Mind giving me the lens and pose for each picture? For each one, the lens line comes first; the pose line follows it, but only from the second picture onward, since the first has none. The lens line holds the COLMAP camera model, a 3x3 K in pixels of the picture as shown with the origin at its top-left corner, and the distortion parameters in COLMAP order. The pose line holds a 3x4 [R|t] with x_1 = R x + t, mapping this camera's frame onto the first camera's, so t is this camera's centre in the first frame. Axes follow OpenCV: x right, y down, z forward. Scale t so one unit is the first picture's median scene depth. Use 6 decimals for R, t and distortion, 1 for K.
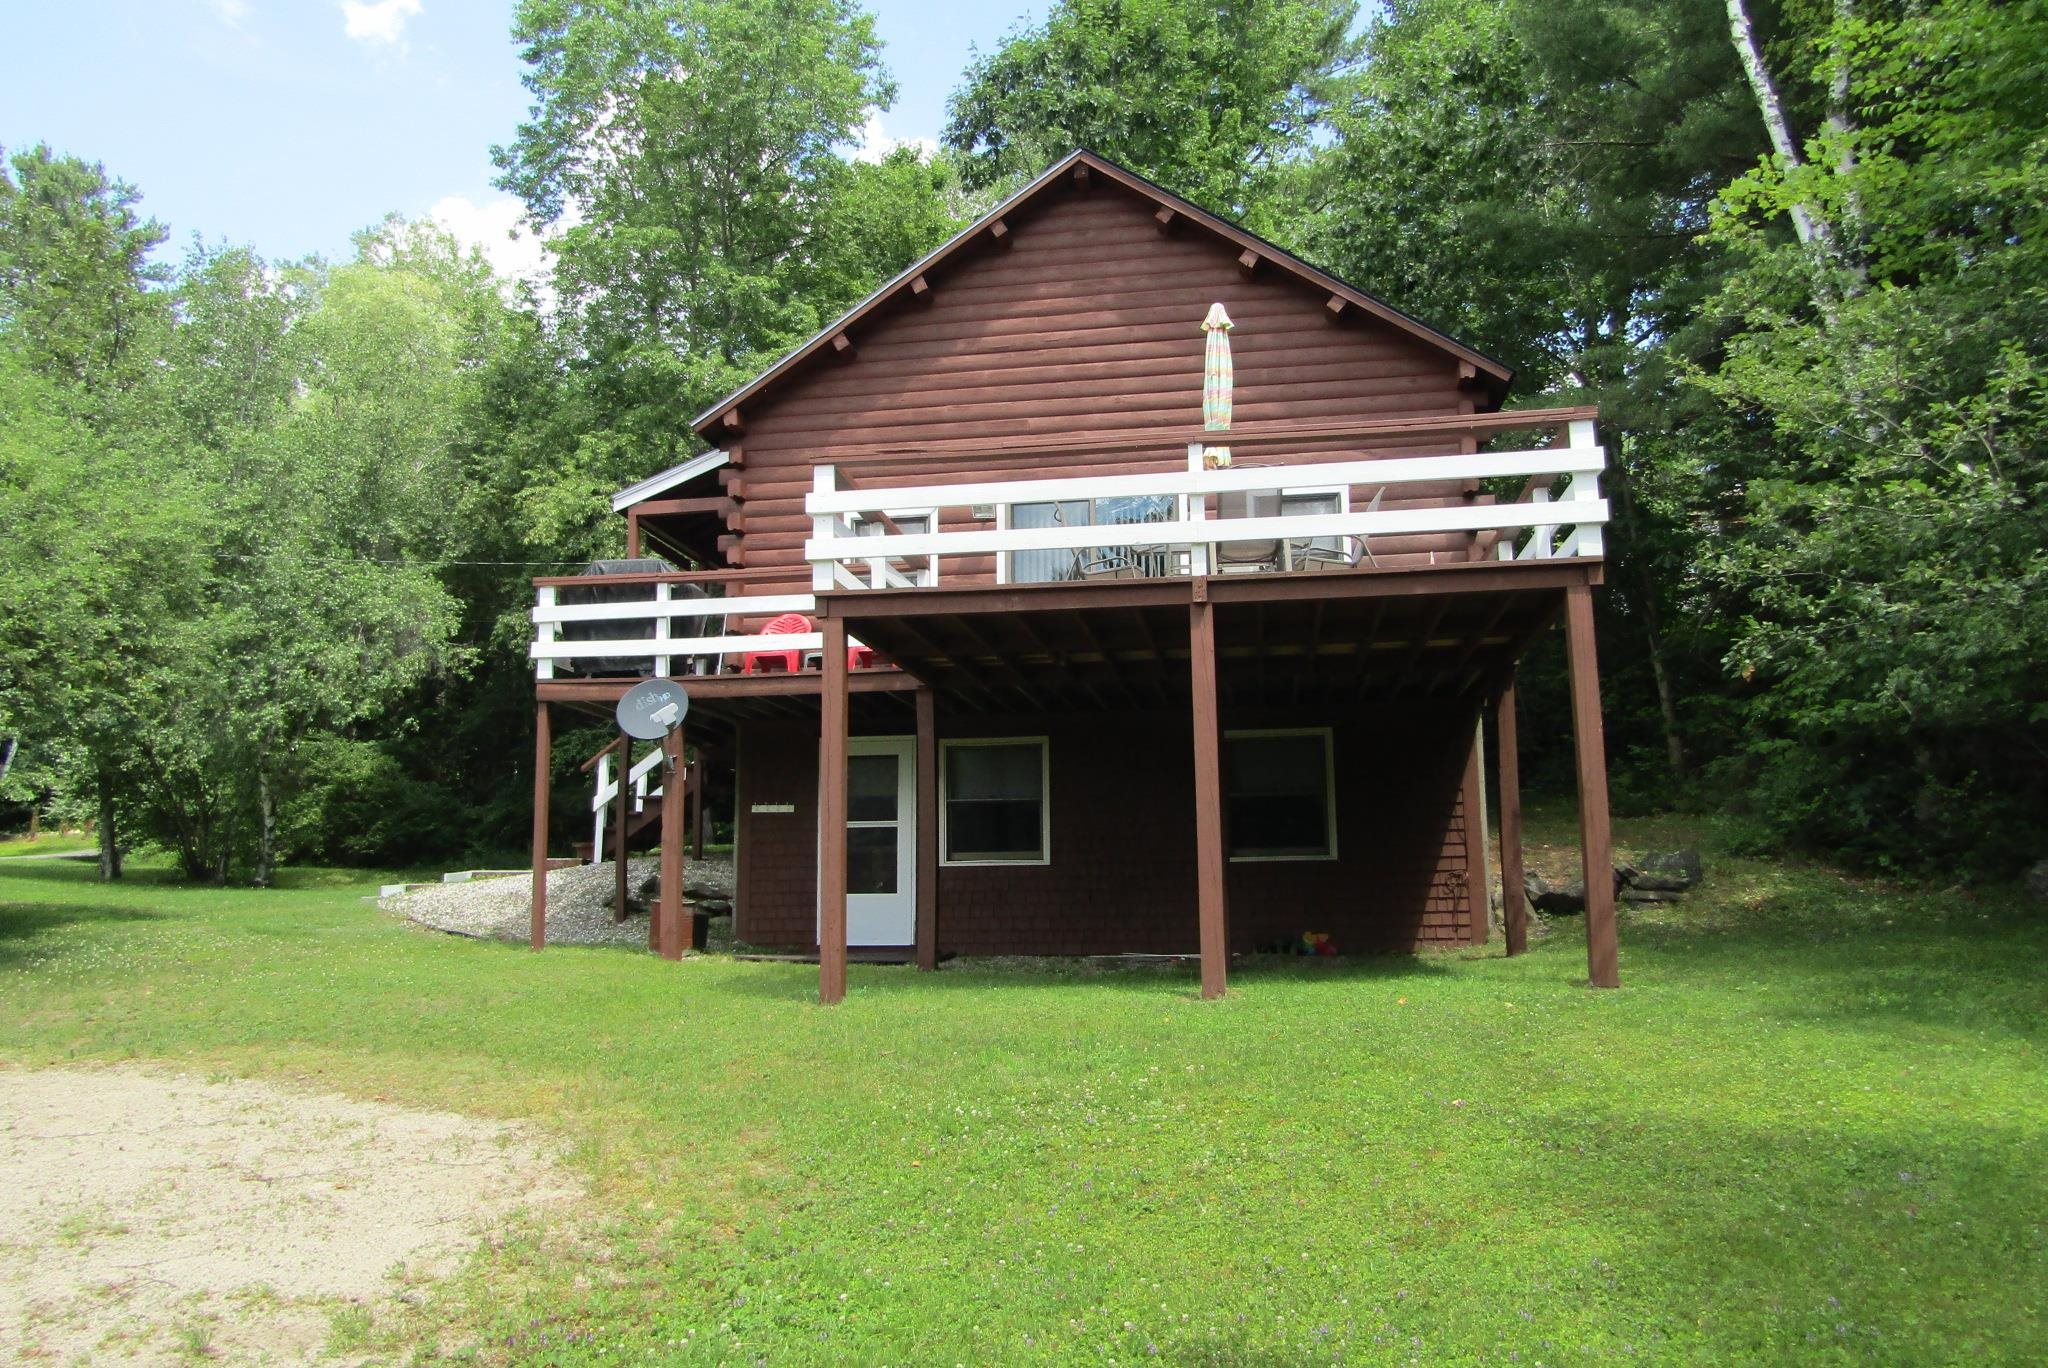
lens RADIAL K [[1479.4, 0, 1024.0], [0, 1479.4, 684.0], [0, 0, 1]] dist [-0.004226, -0.000431]
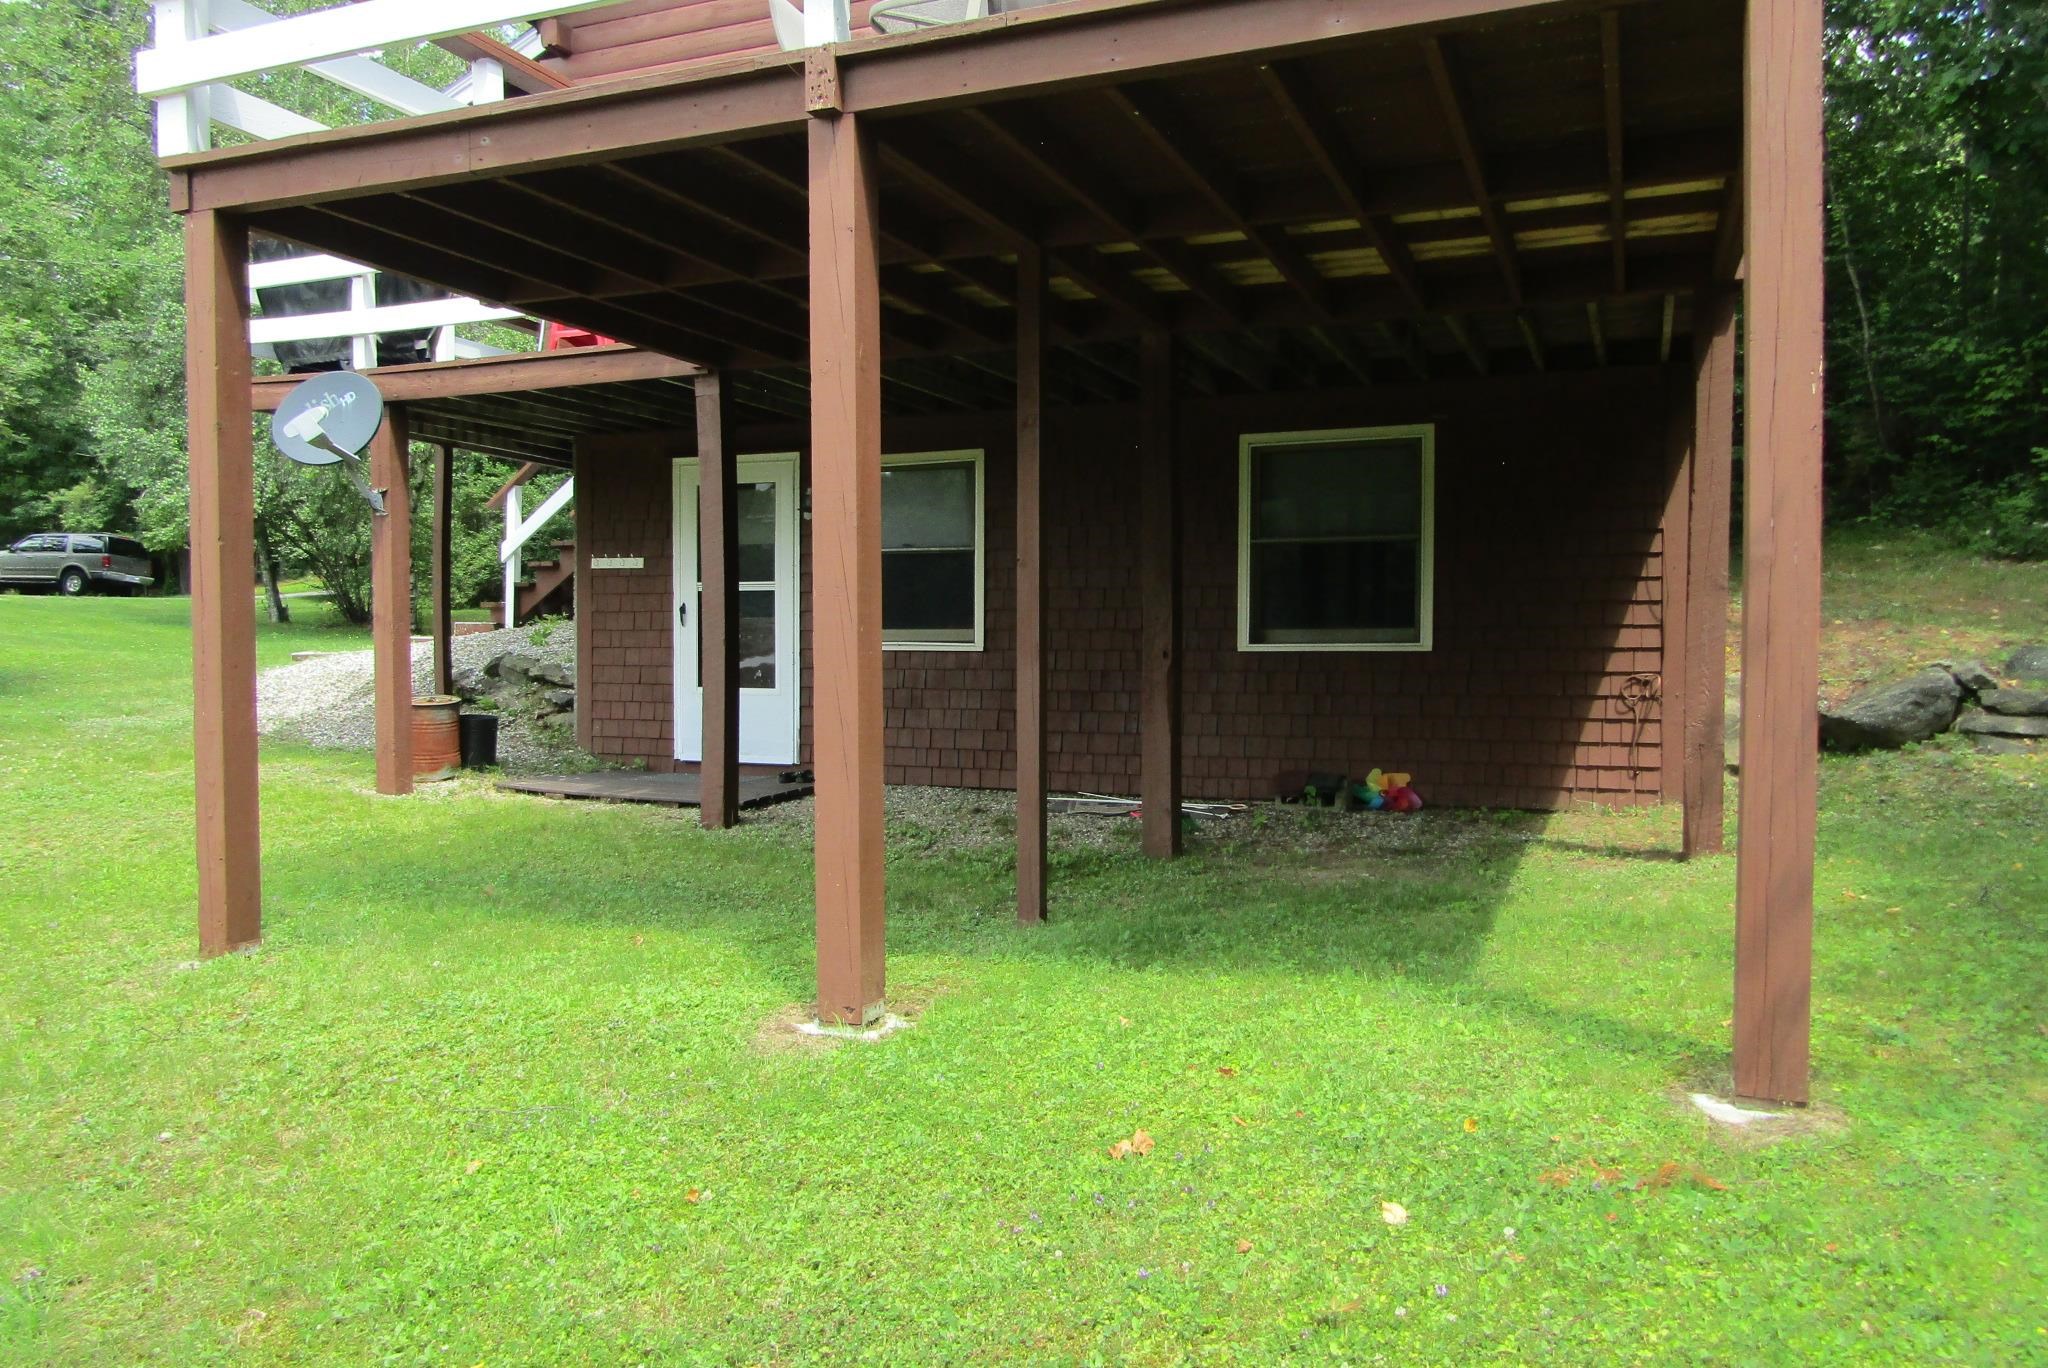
lens RADIAL K [[1479.4, 0, 1024.0], [0, 1479.4, 684.0], [0, 0, 1]] dist [-0.004226, -0.000431]
pose [[0.974433, 0.015921, -0.224115, 0.188506], [0.025460, 0.983237, 0.180546, 0.021462], [0.223233, -0.181636, 0.957693, 0.401430]]
